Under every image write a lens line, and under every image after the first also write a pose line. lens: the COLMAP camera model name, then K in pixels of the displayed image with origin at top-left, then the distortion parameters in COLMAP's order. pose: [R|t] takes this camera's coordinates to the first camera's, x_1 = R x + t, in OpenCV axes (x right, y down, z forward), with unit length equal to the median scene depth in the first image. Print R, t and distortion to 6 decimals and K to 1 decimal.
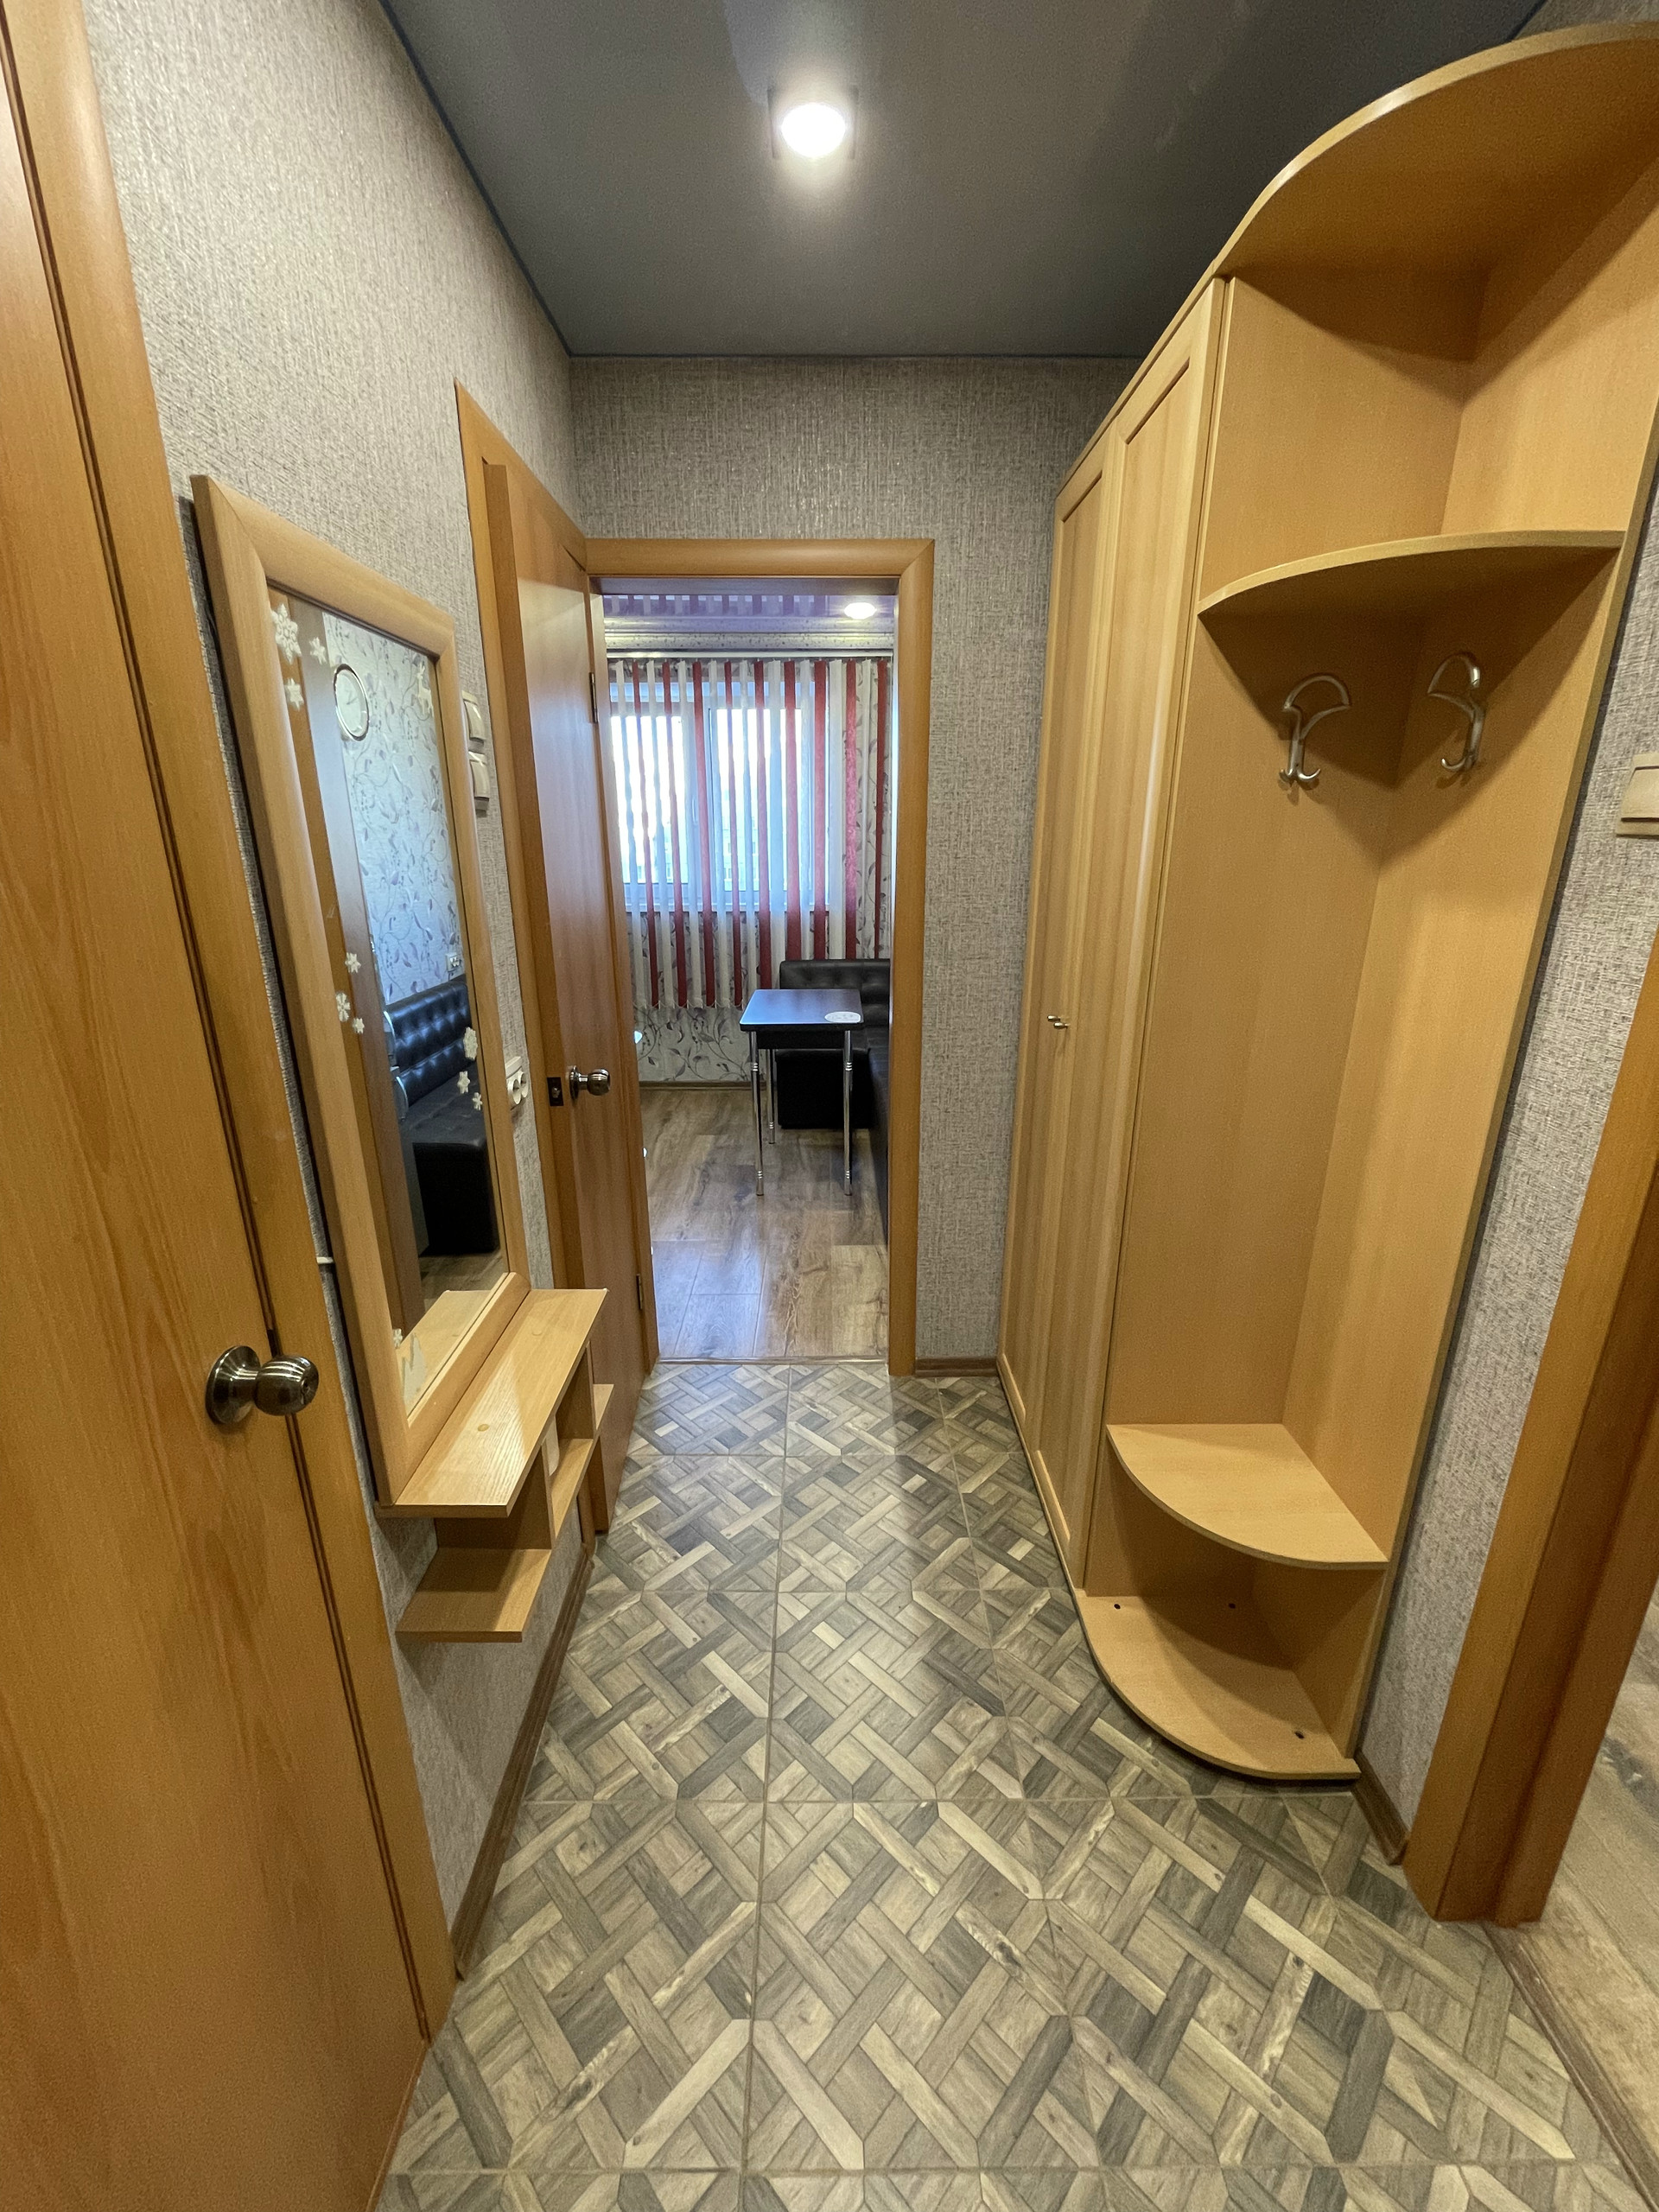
lens RADIAL K [[889.0, 0, 825.6], [0, 889.0, 1110.6], [0, 0, 1]] dist [0.003425, 0.000272]
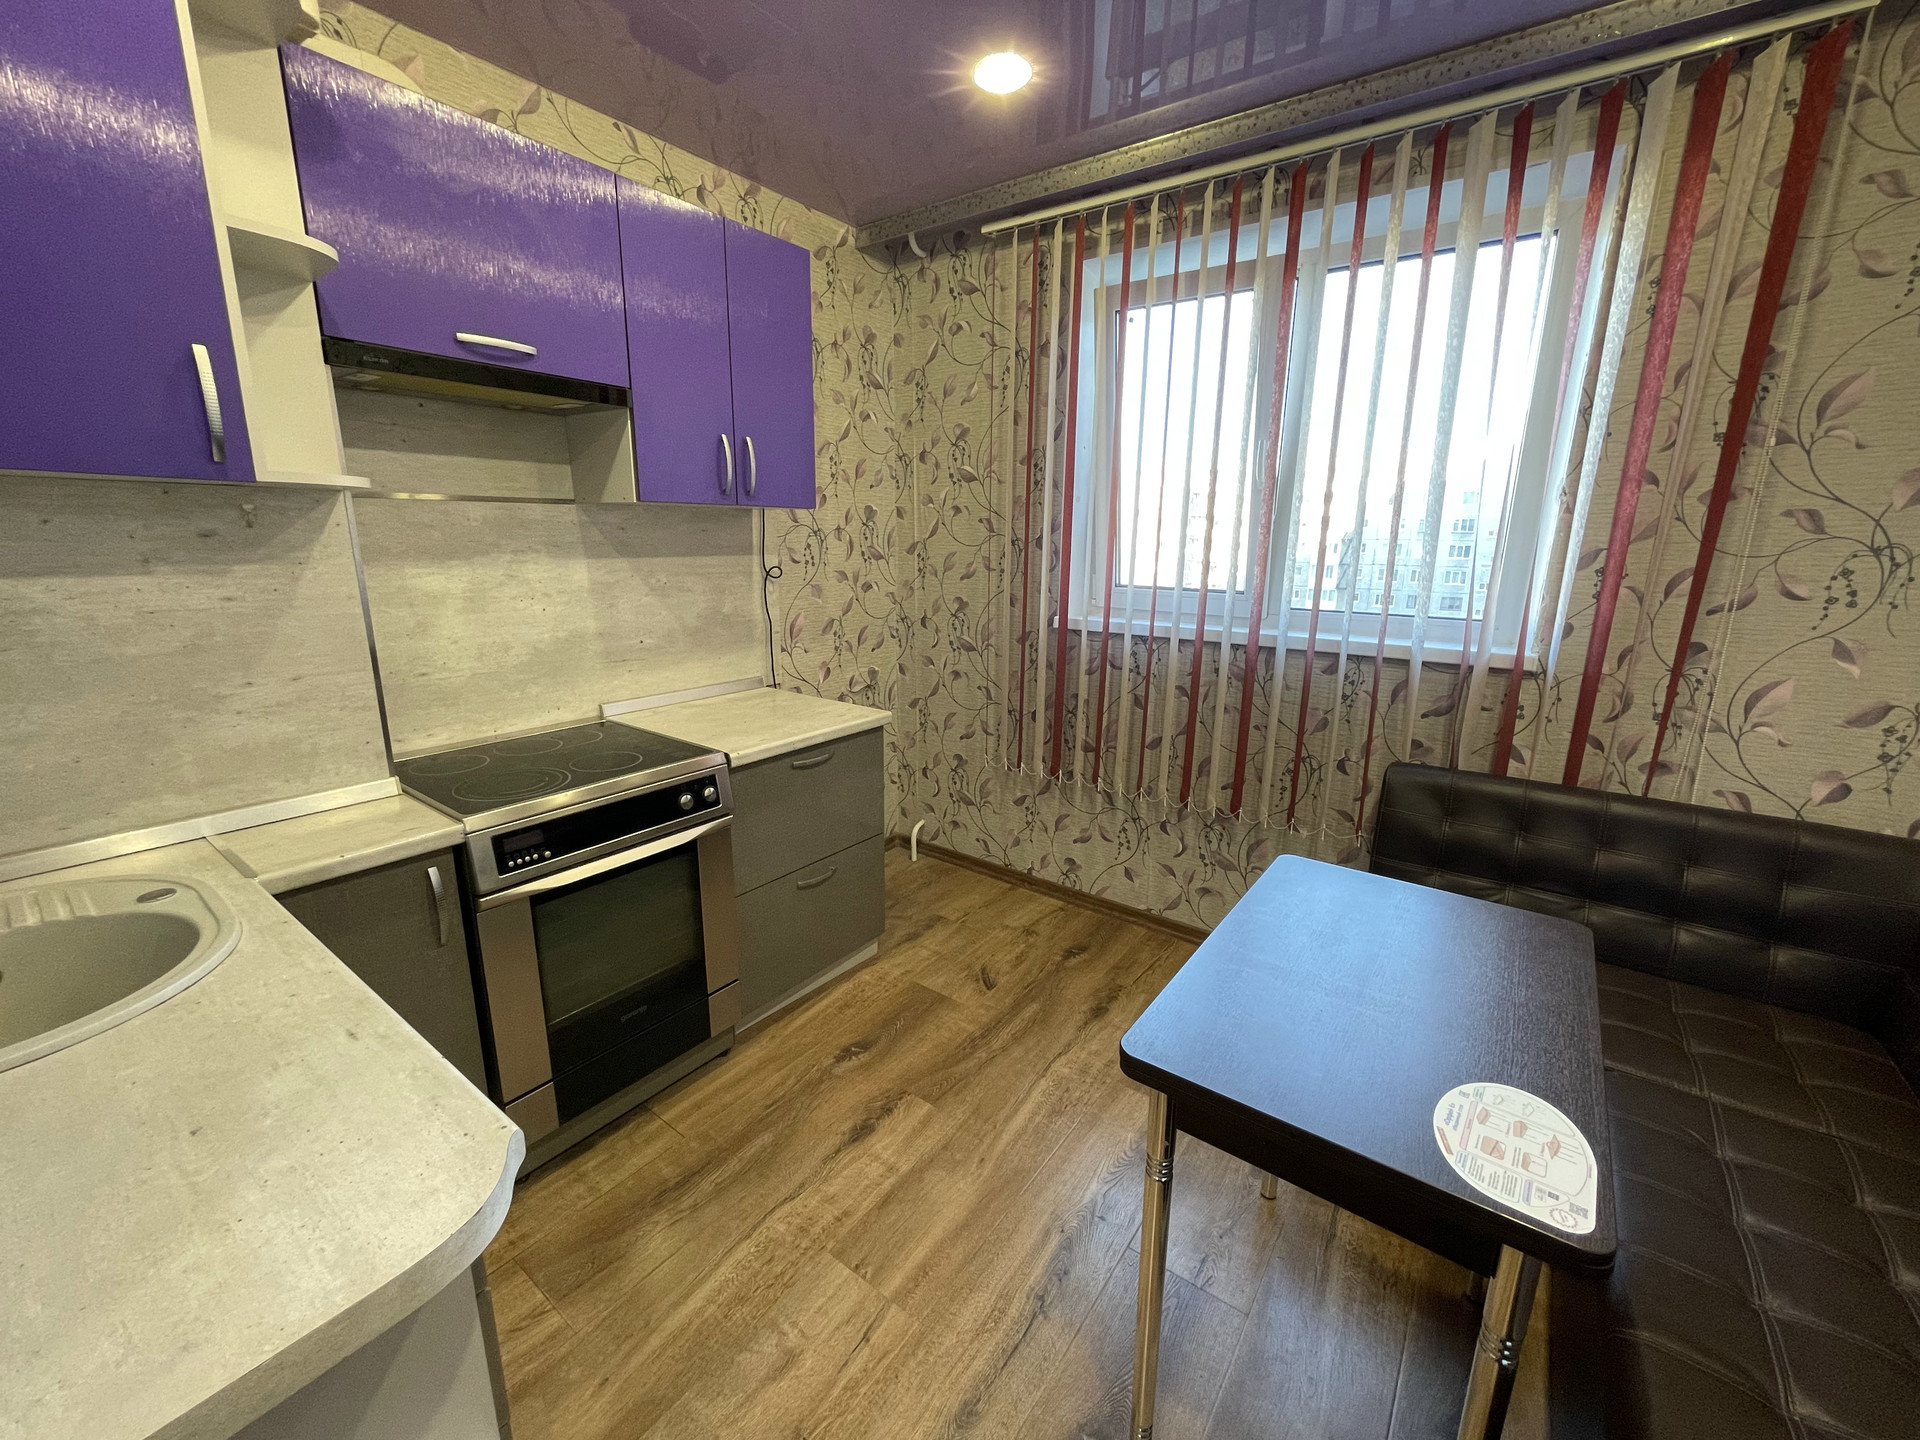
lens RADIAL K [[771.6, 0, 951.8], [0, 771.6, 714.1], [0, 0, 1]] dist [0.003425, 0.000272]
pose [[0.793831, 0.147402, -0.590004, 0.005188], [-0.191198, 0.981478, -0.012046, -0.144519], [0.577300, 0.122370, 0.807311, 0.524141]]
